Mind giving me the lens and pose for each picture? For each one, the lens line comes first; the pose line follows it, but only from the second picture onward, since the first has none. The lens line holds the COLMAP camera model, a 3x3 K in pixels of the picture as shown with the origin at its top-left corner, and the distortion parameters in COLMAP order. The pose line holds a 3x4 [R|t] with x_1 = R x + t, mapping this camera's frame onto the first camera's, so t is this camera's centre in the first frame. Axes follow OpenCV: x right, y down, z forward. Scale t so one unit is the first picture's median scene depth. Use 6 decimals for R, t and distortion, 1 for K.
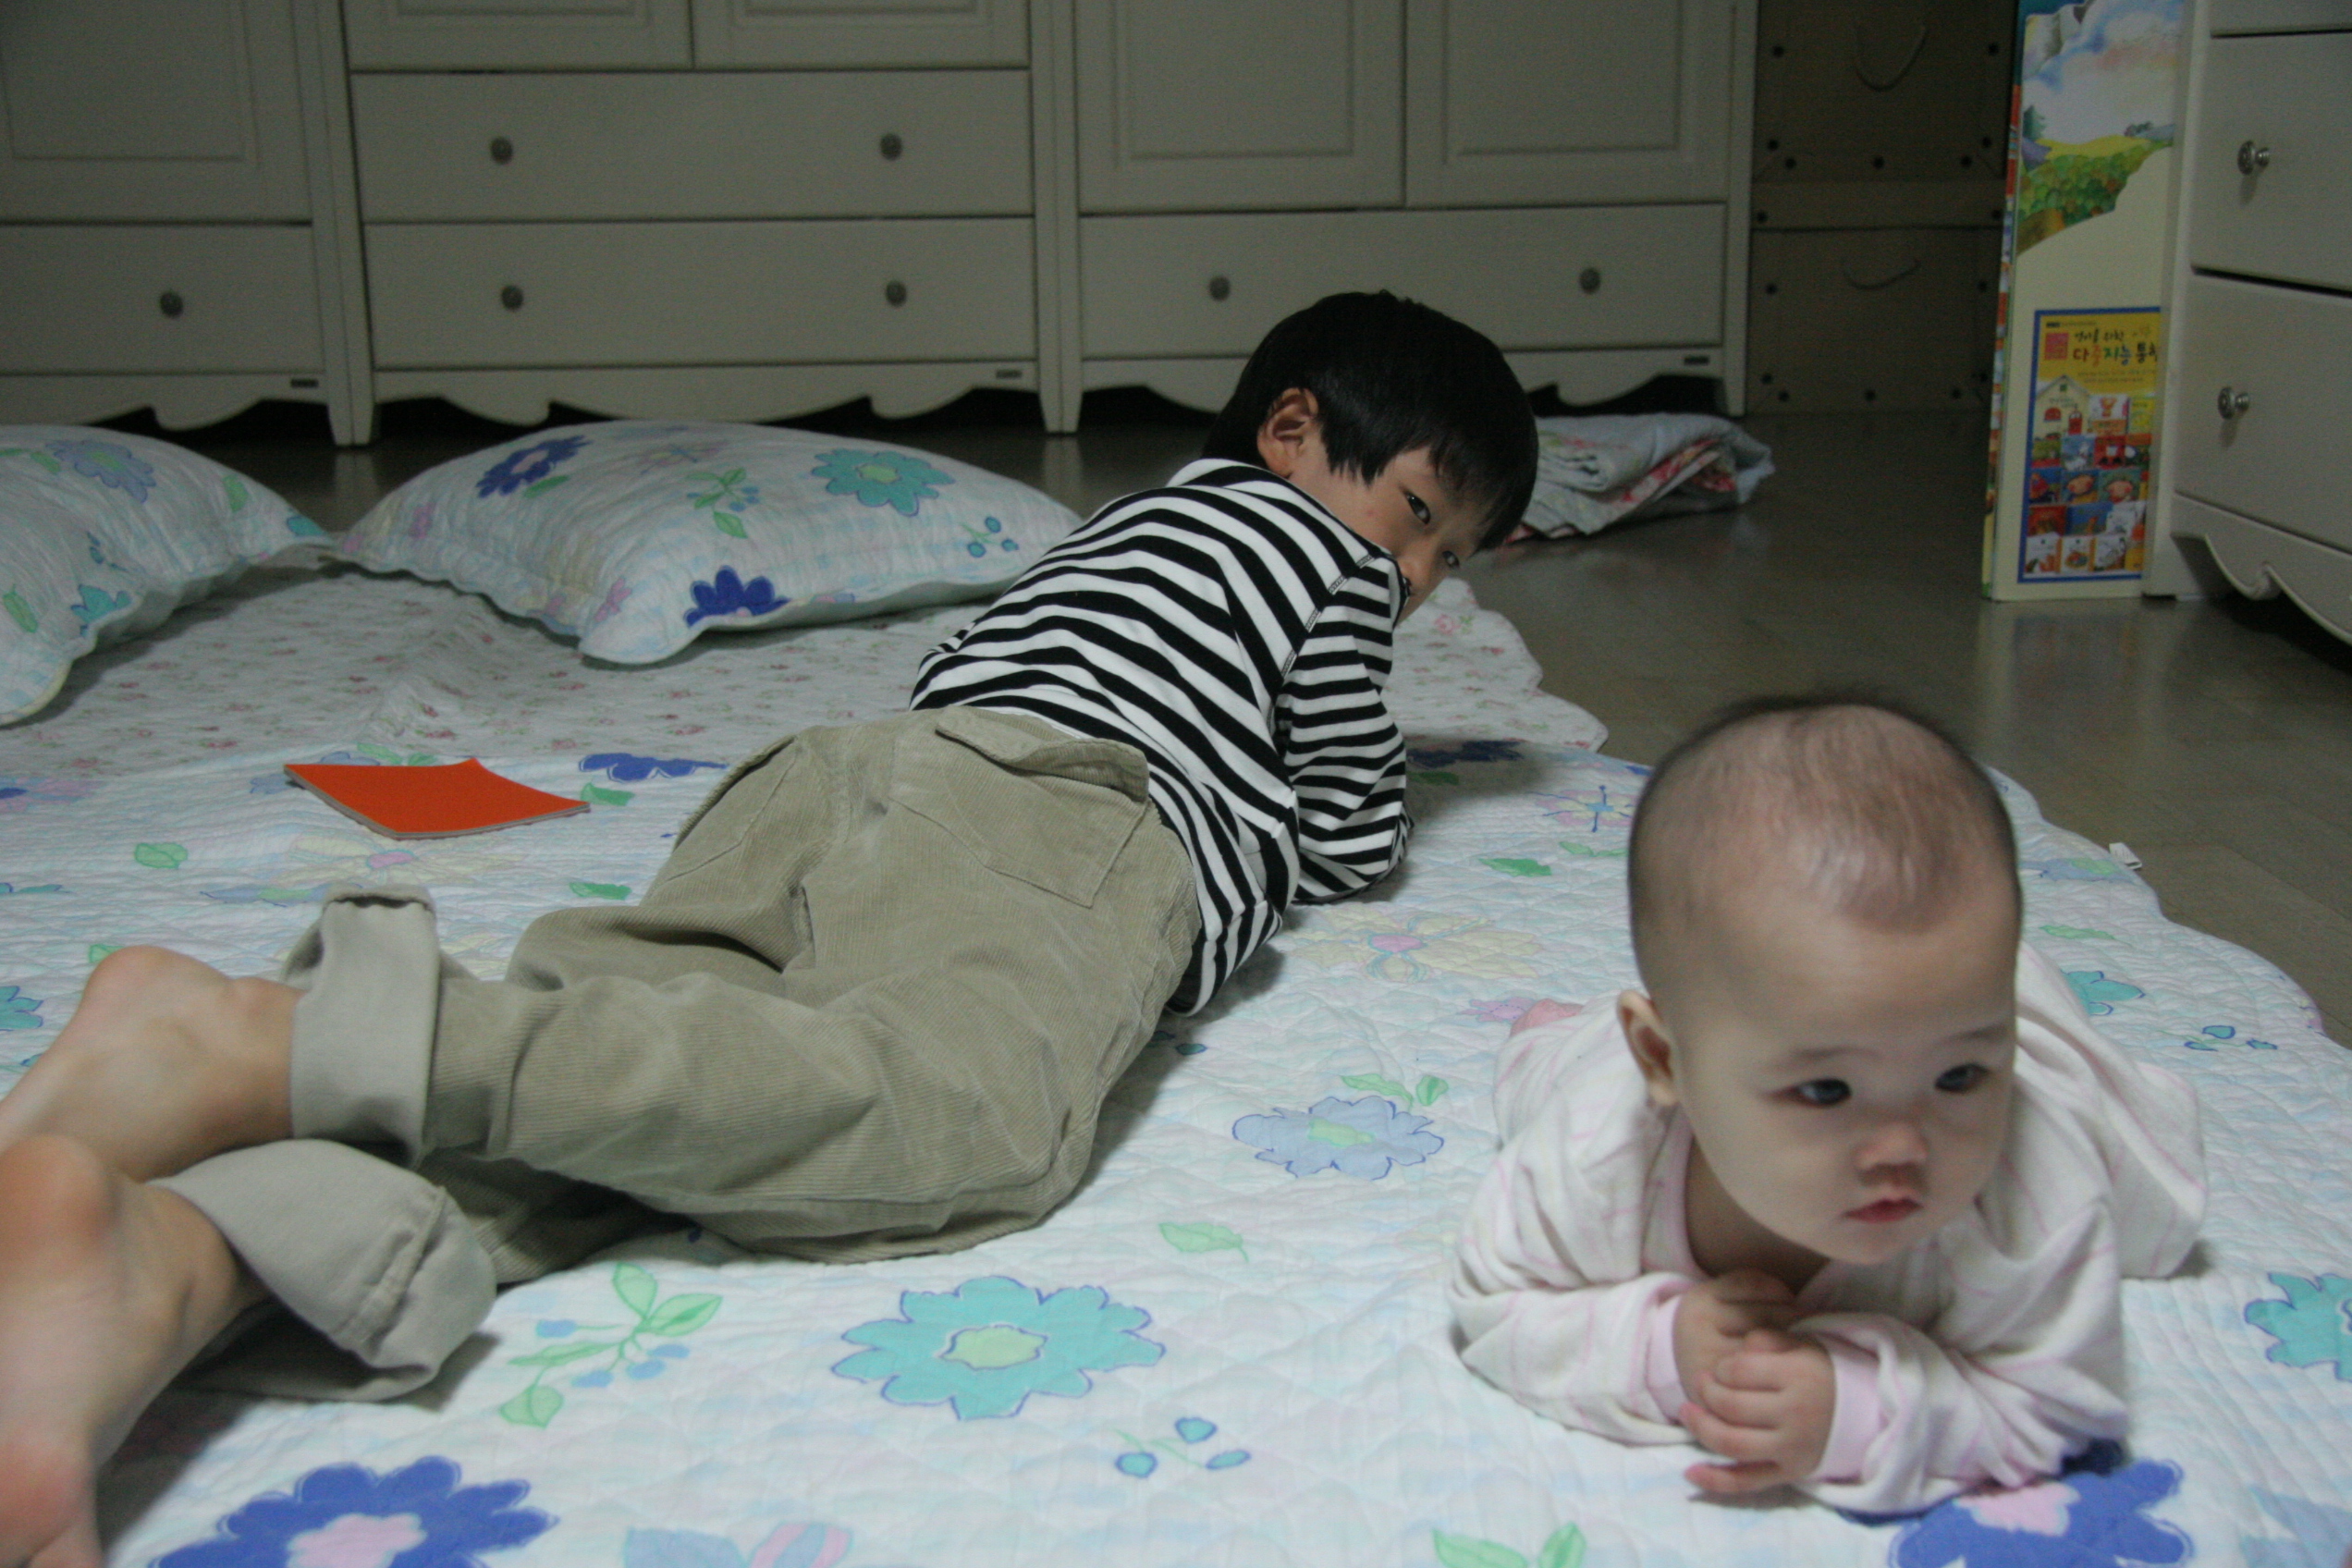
lens RADIAL K [[3074.5, 0, 1186.2], [0, 3074.5, 798.4], [0, 0, 1]] dist [0.104210, 0.000000]
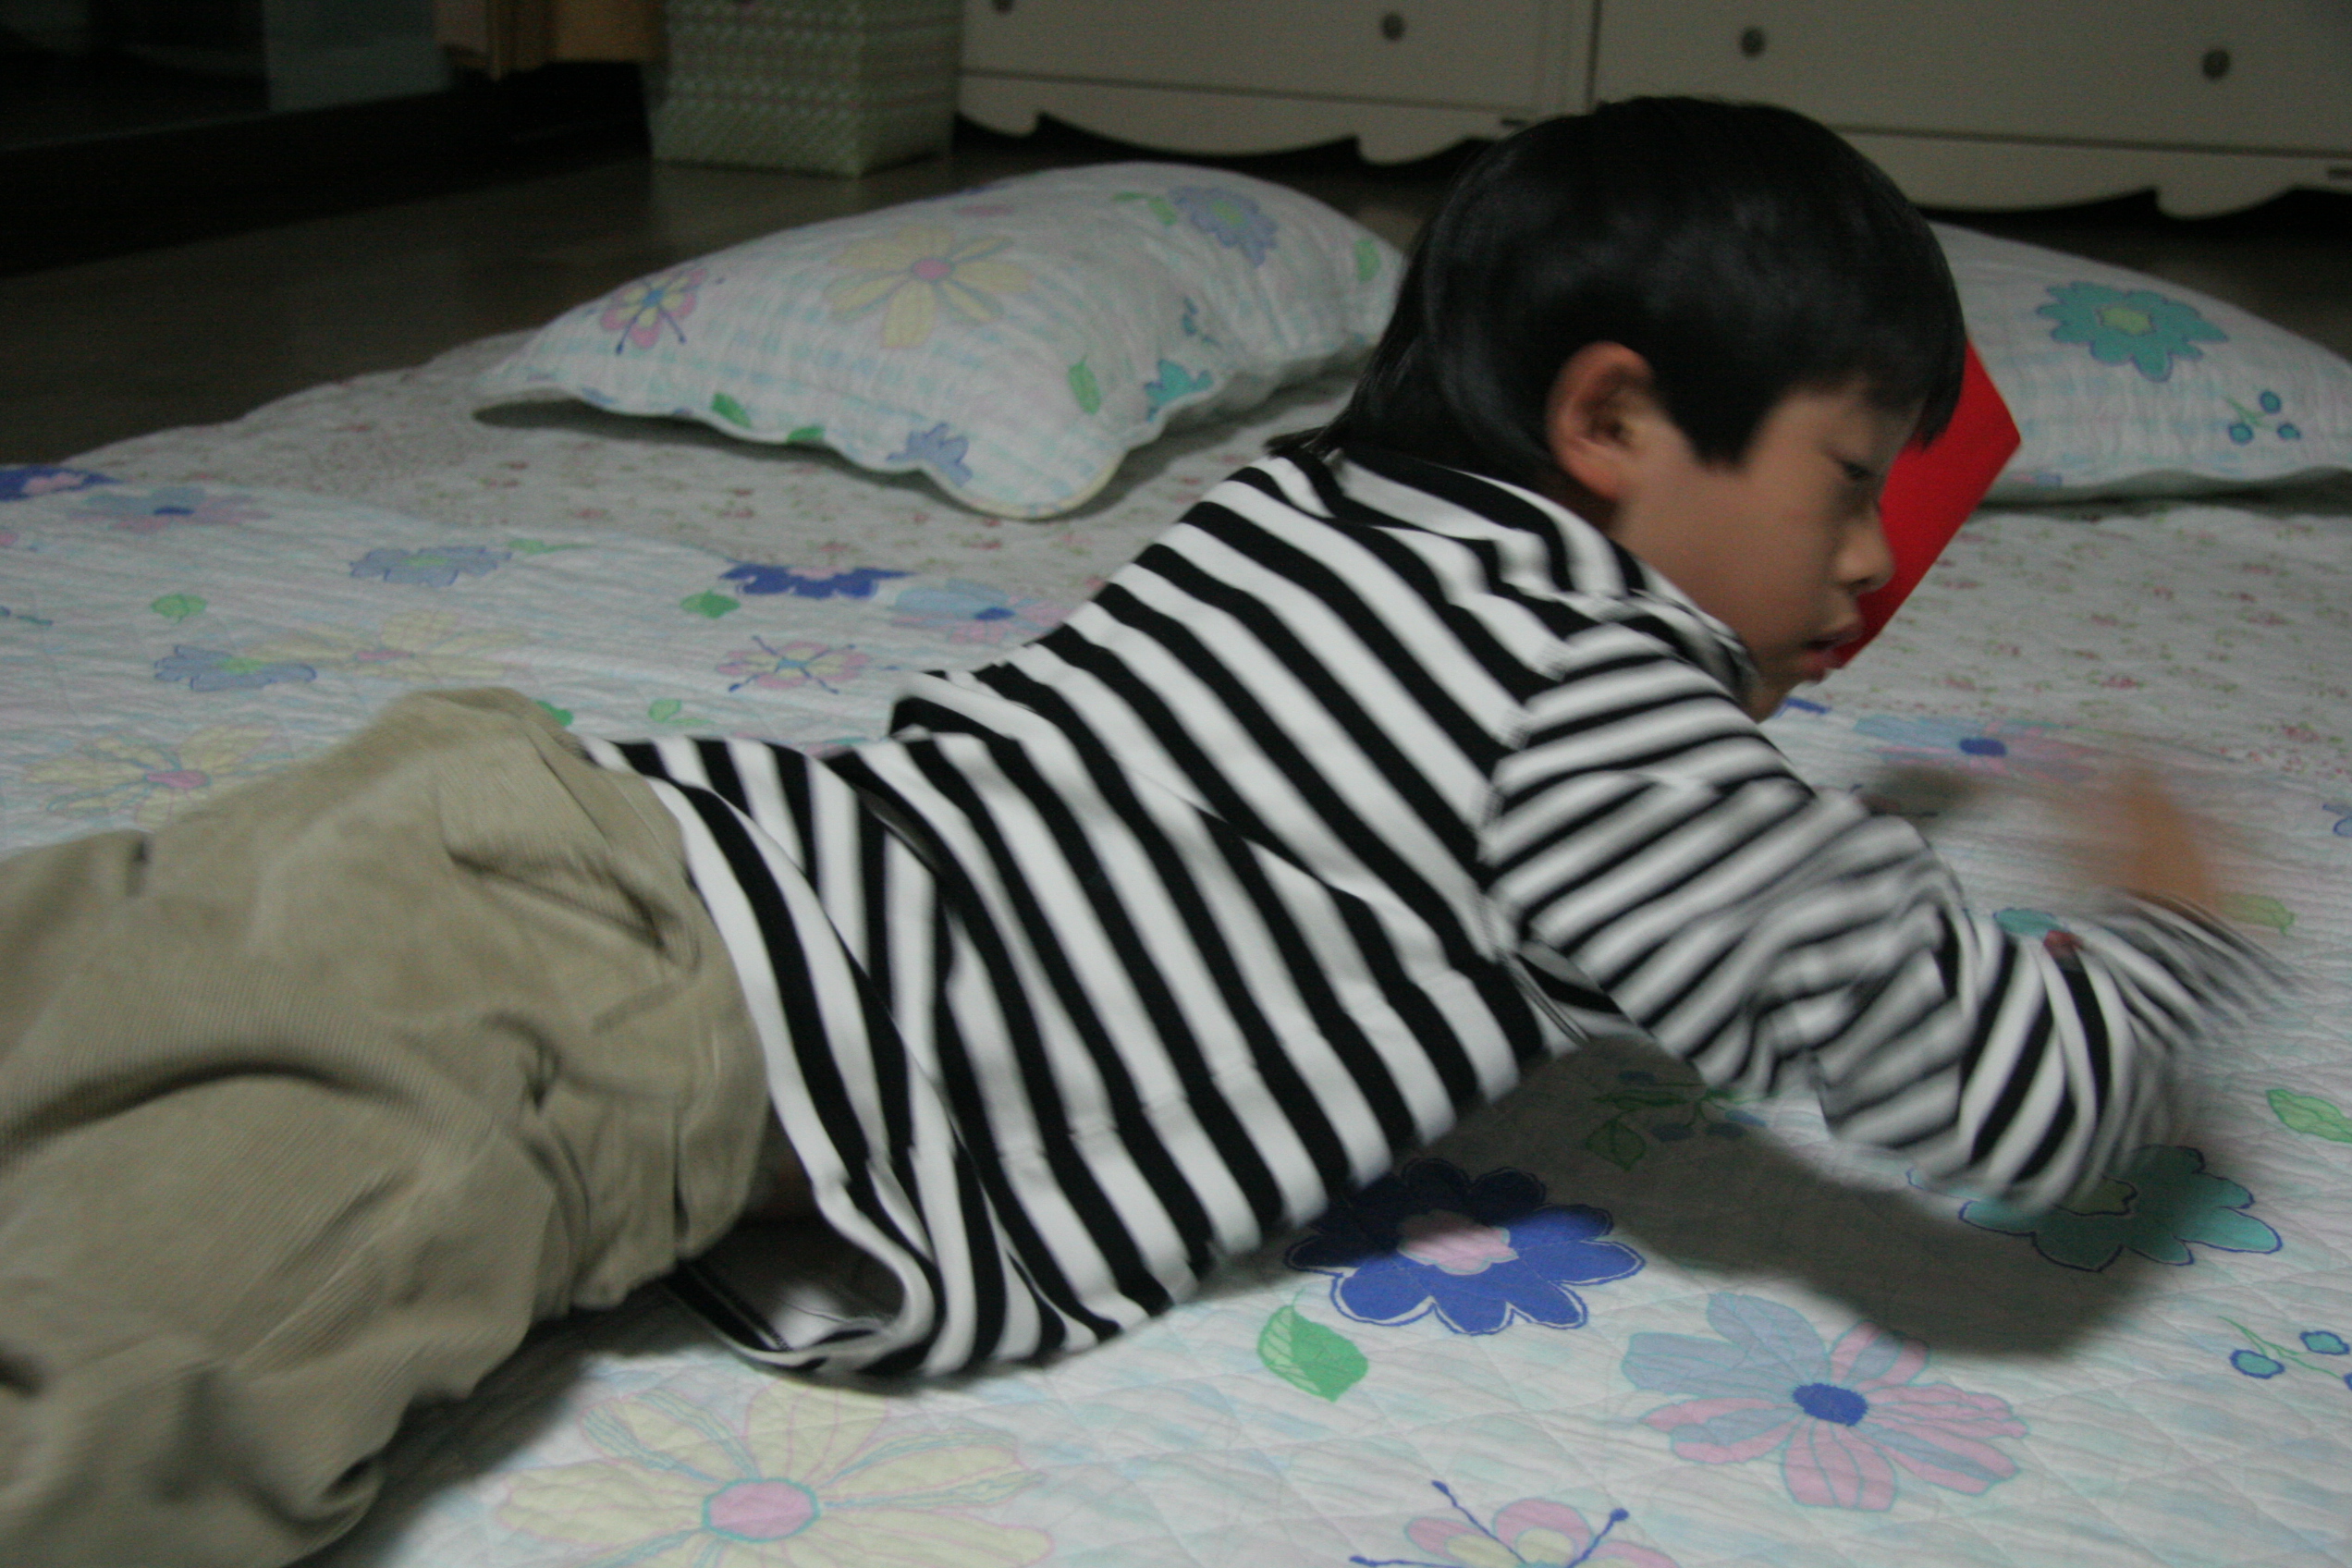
lens RADIAL K [[3028.0, 0, 1158.8], [0, 3028.0, 779.7], [0, 0, 1]] dist [0.093809, 0.000000]
pose [[0.908589, 0.172270, -0.380511, -0.007715], [-0.139343, 0.983813, 0.112678, -0.045167], [0.393762, -0.049357, 0.917886, 0.192840]]
